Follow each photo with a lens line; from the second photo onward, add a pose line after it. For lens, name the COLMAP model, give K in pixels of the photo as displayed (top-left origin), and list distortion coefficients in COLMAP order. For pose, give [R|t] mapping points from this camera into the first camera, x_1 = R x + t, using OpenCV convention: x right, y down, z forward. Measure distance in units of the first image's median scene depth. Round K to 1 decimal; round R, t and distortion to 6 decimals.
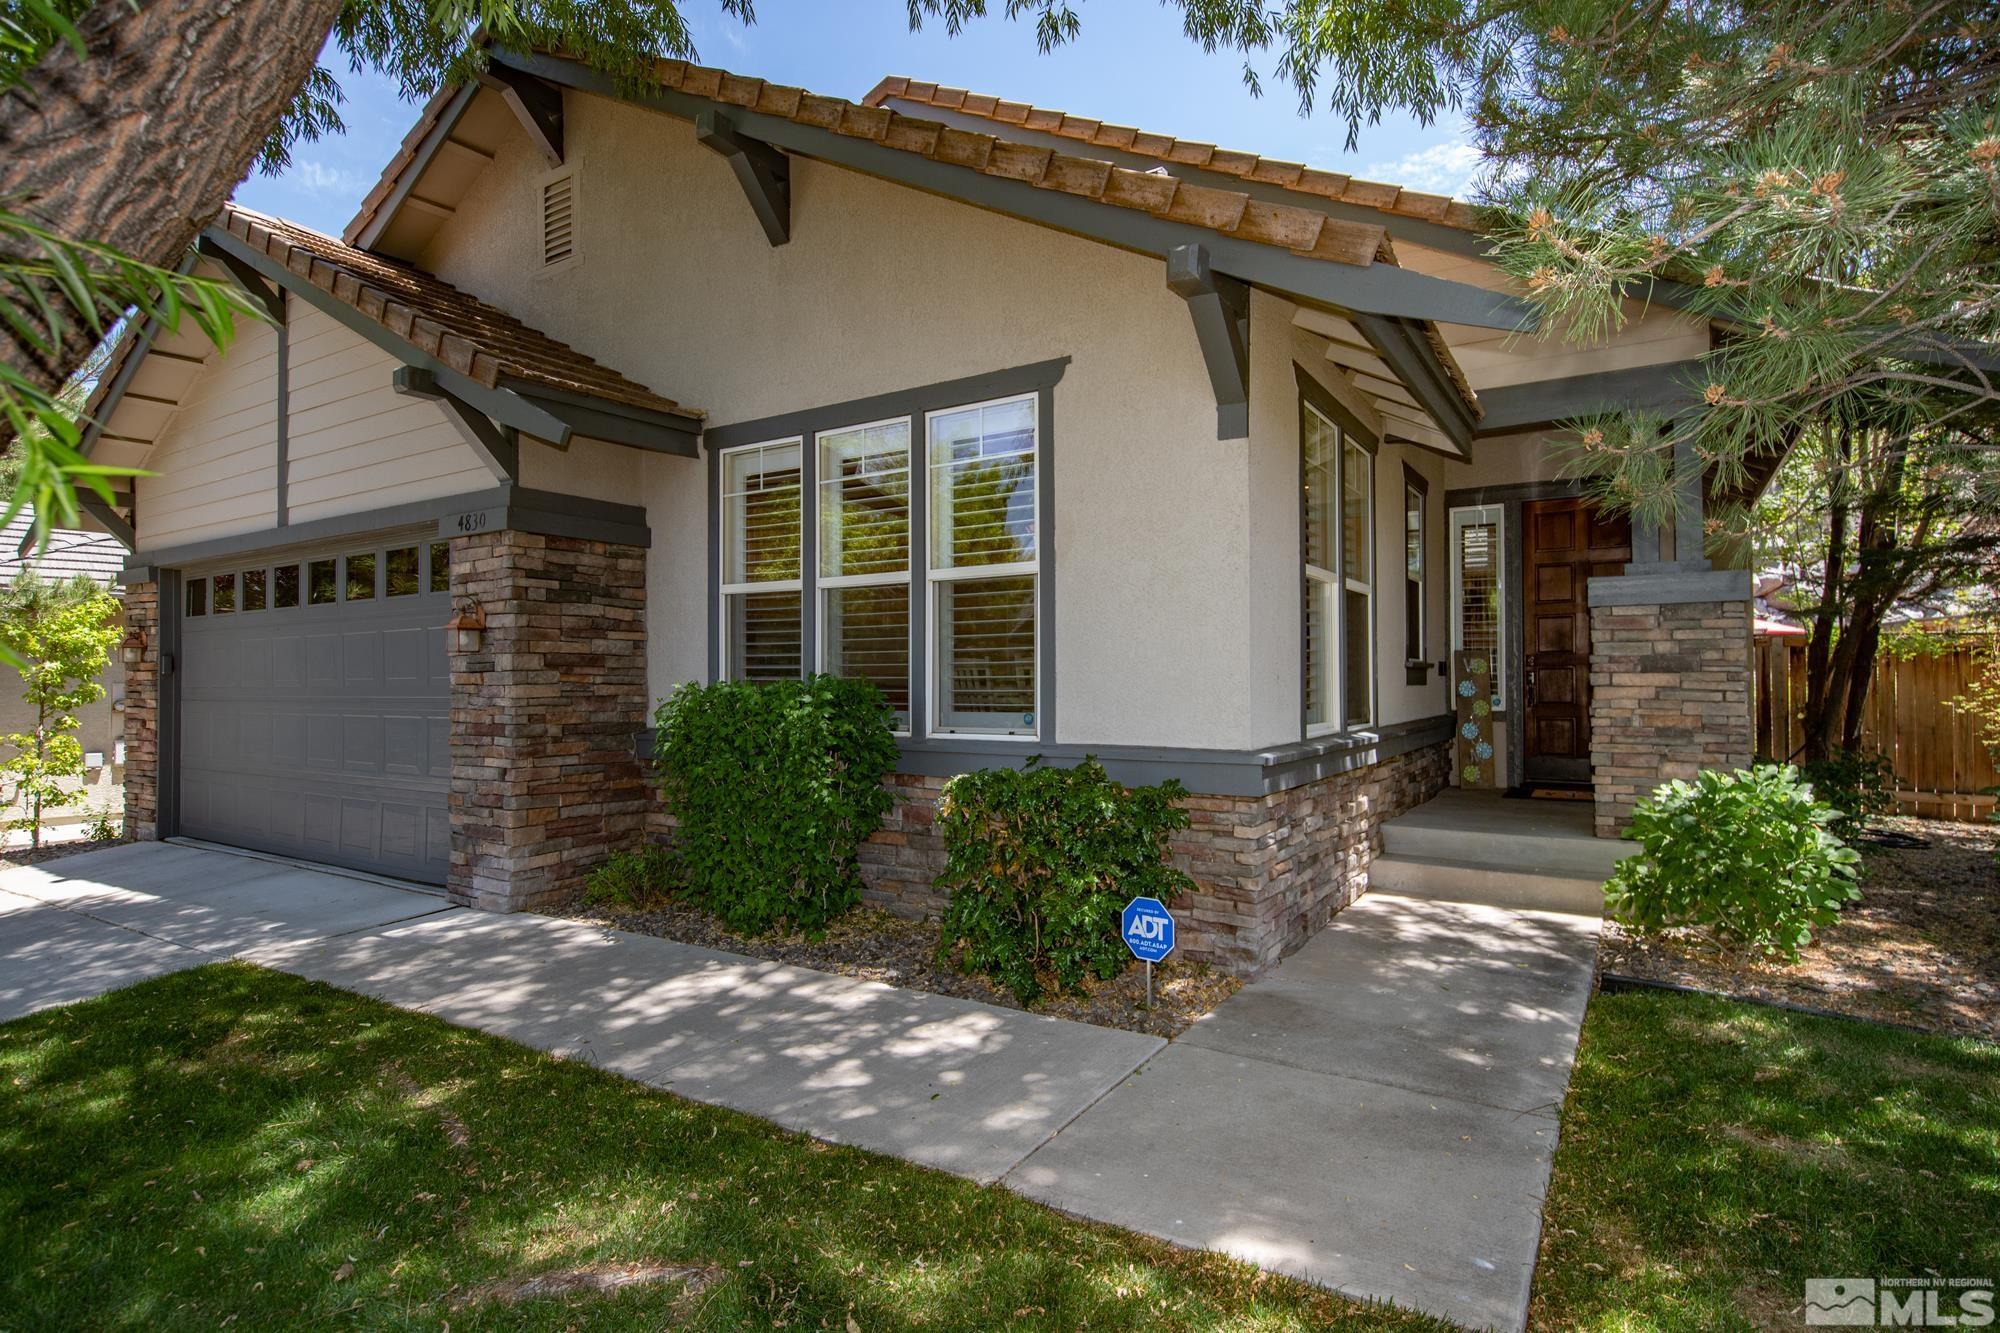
lens RADIAL K [[1010.3, 0, 1000.0], [0, 1010.3, 666.5], [0, 0, 1]] dist [0.001867, 0.000278]
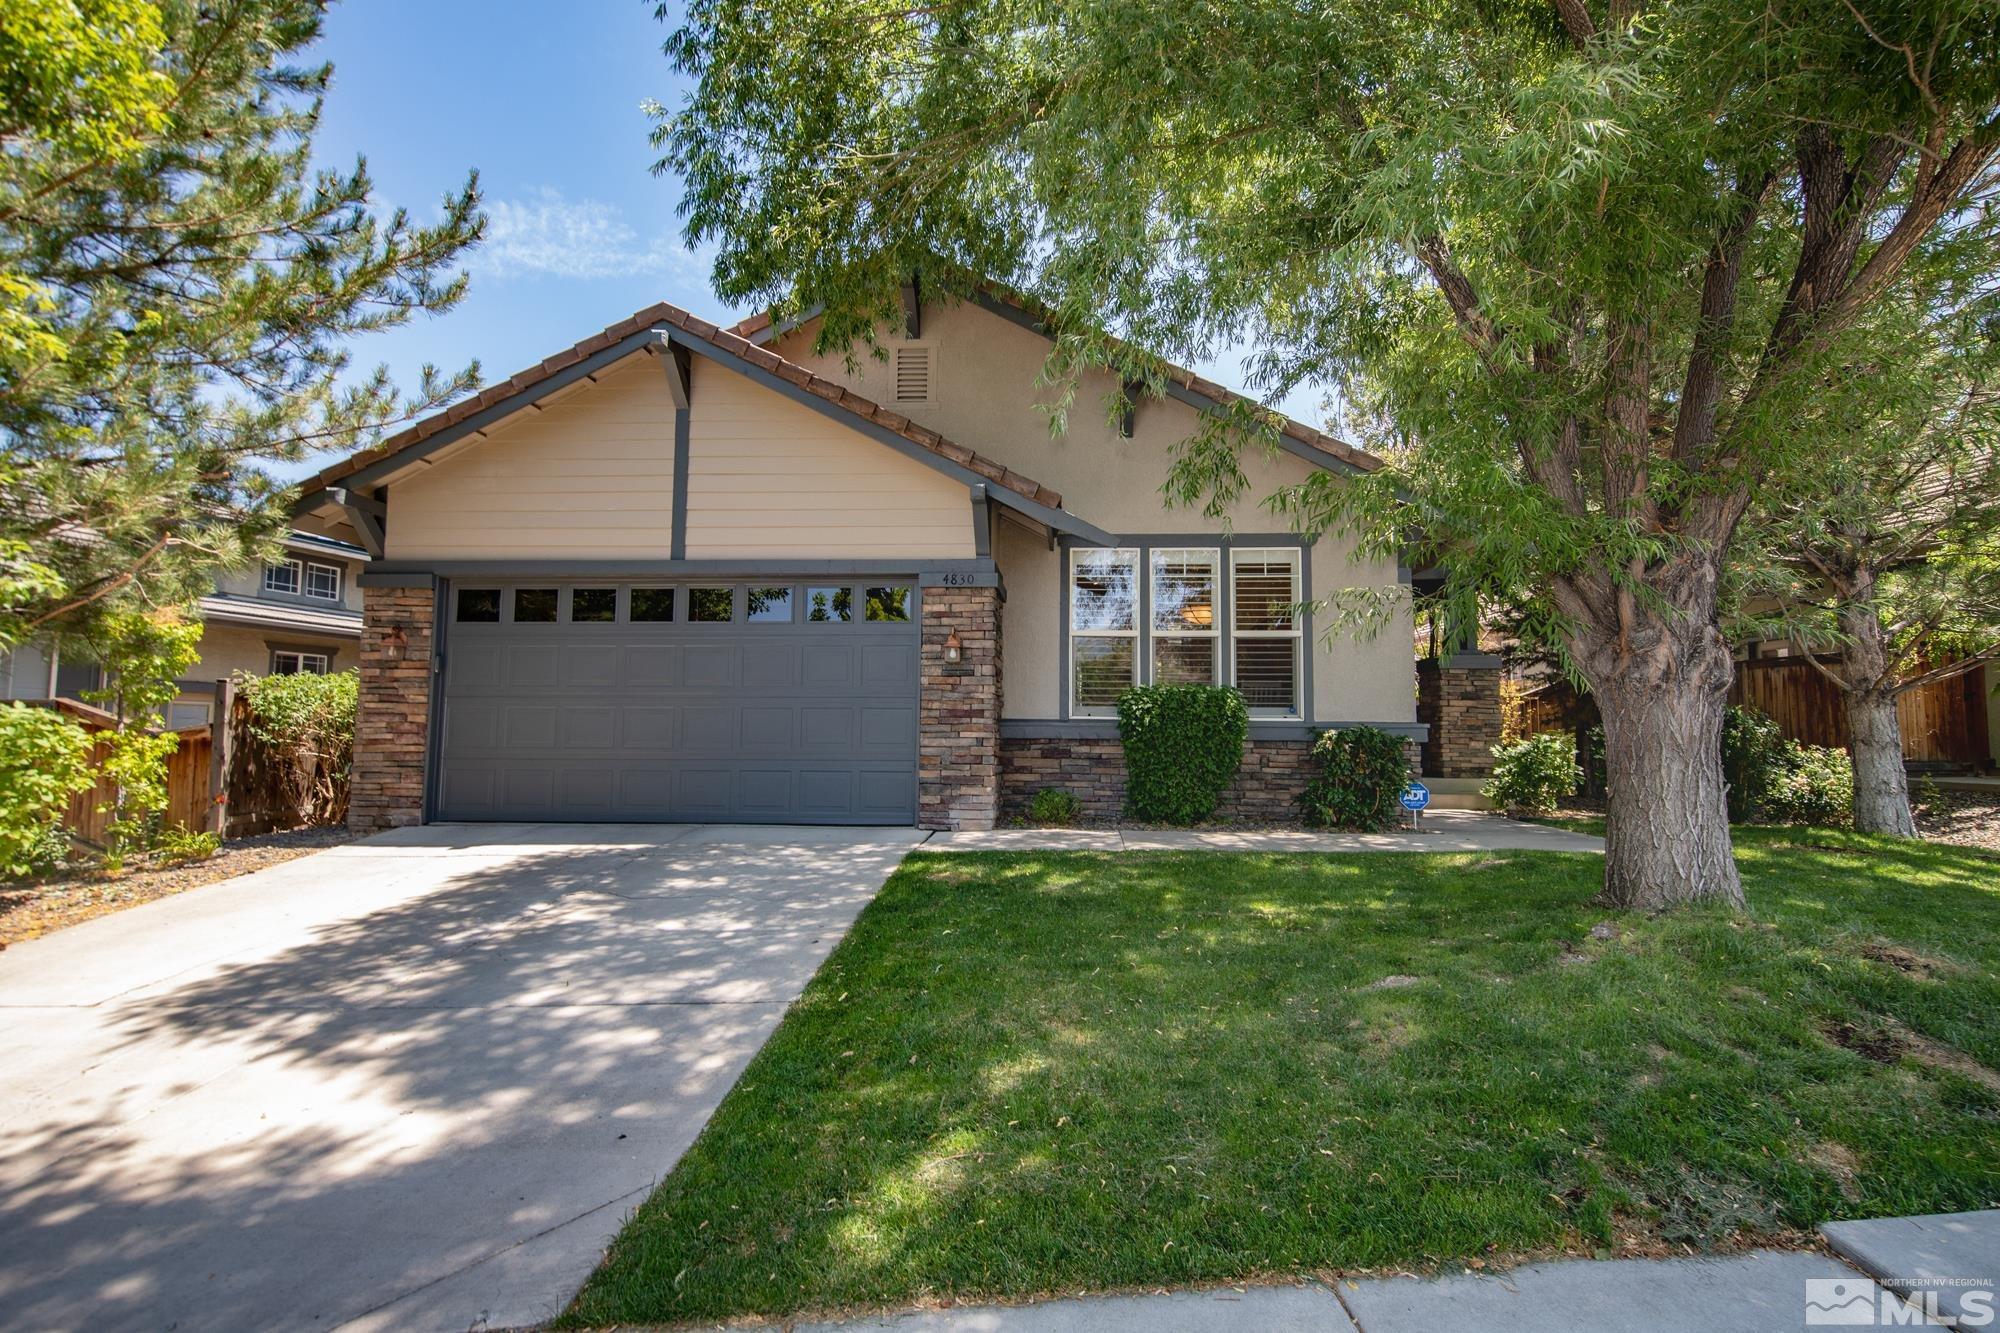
lens RADIAL K [[973.0, 0, 1000.0], [0, 973.0, 666.5], [0, 0, 1]] dist [0.003859, 0.000941]
pose [[0.873702, 0.049733, 0.483912, -1.194716], [-0.018778, 0.997467, -0.068607, 0.092660], [-0.486098, 0.050855, 0.872423, -0.329808]]
